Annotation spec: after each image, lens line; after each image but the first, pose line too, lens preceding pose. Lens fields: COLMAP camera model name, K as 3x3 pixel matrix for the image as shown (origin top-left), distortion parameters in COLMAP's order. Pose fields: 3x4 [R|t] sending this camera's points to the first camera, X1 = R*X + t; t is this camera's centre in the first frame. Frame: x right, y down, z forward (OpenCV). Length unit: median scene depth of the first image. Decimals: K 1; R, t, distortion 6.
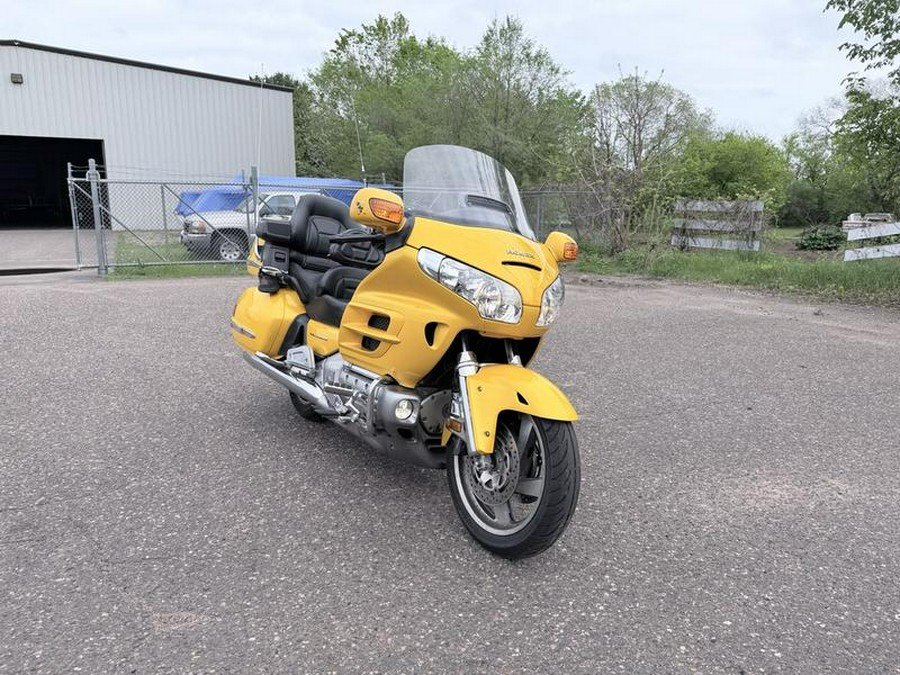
lens RADIAL K [[623.3, 0, 443.6], [0, 623.3, 341.3], [0, 0, 1]] dist [0.040308, -0.056060]
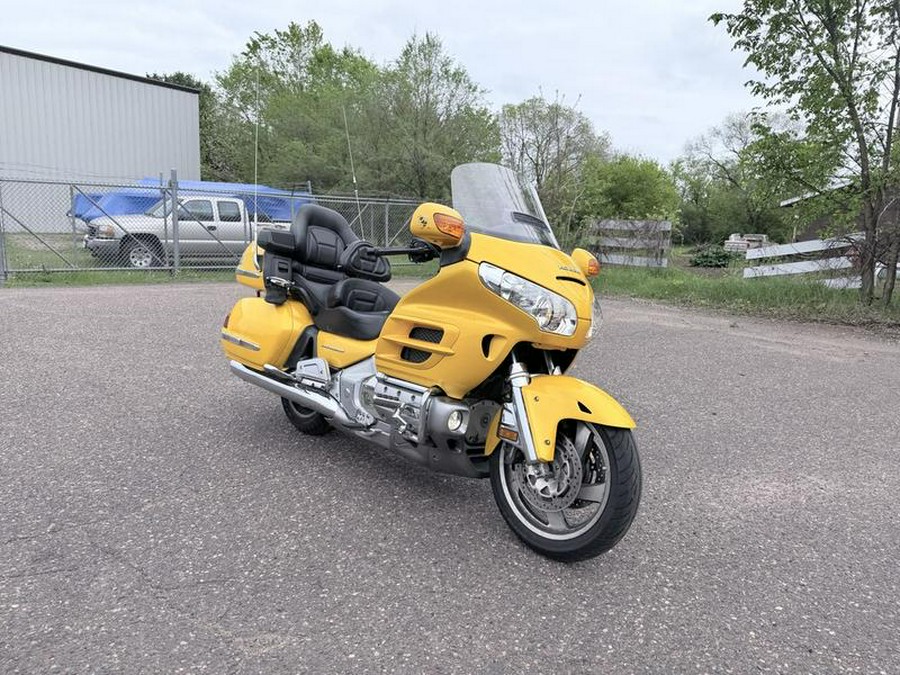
lens RADIAL K [[624.2, 0, 445.5], [0, 624.2, 339.5], [0, 0, 1]] dist [0.038554, -0.054773]
pose [[0.988183, -0.000353, 0.153280, -0.076088], [0.003481, 0.999791, -0.020139, -0.000515], [-0.153241, 0.020435, 0.987978, -0.001911]]
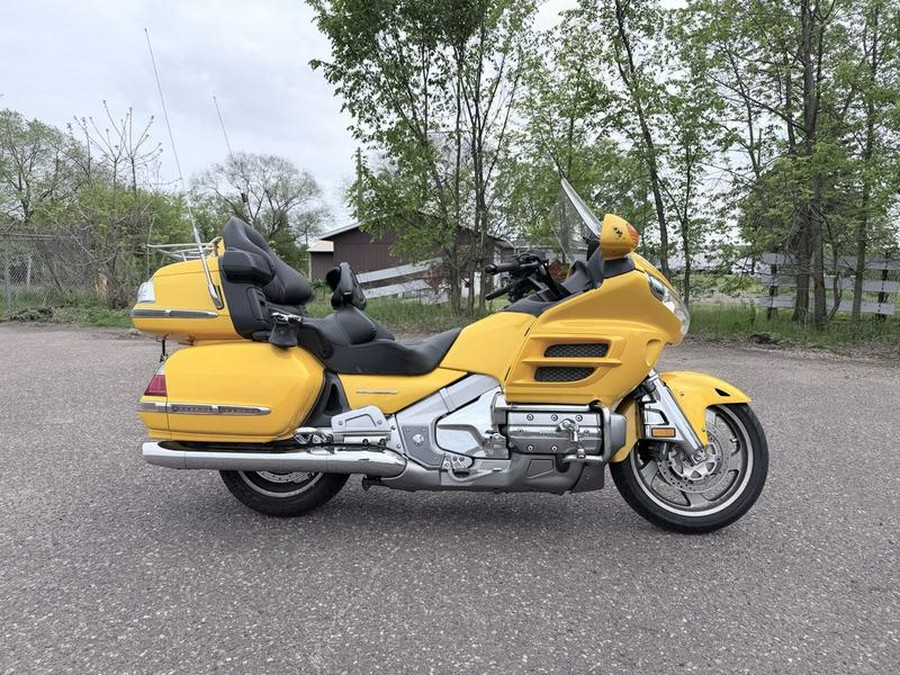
lens RADIAL K [[628.6, 0, 442.9], [0, 628.6, 342.9], [0, 0, 1]] dist [0.041023, -0.060996]
pose [[0.621744, -0.090048, 0.778027, -0.334708], [0.153059, 0.988185, -0.007942, -0.022052], [-0.768119, 0.124022, 0.628181, 0.180570]]
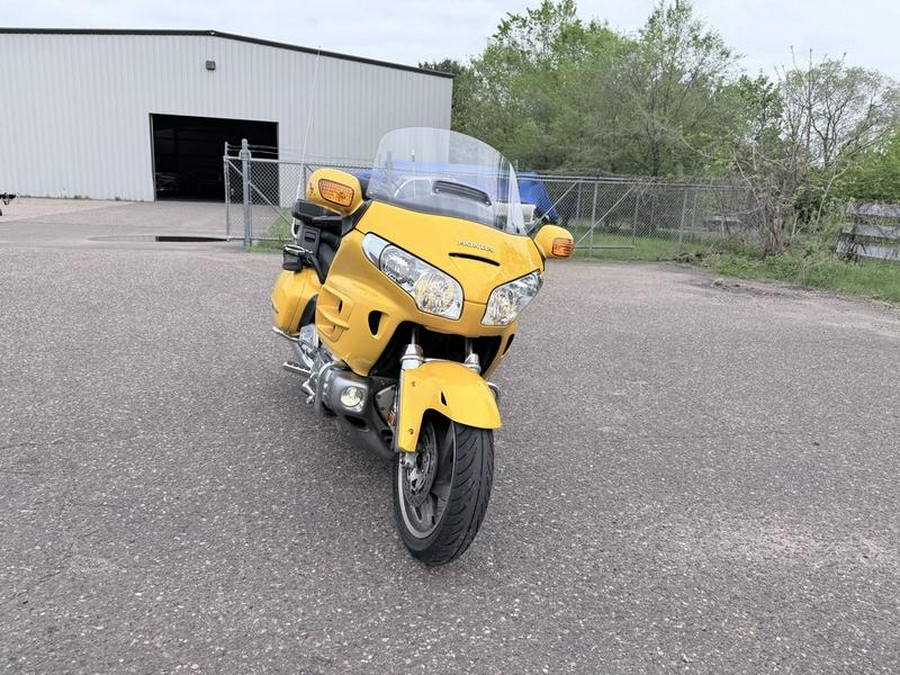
lens RADIAL K [[622.8, 0, 447.3], [0, 622.8, 347.1], [0, 0, 1]] dist [0.037316, -0.049629]
pose [[0.969683, 0.097723, -0.223977, 0.096364], [-0.091705, 0.995093, 0.037139, -0.006304], [0.226507, -0.015473, 0.973887, 0.024005]]
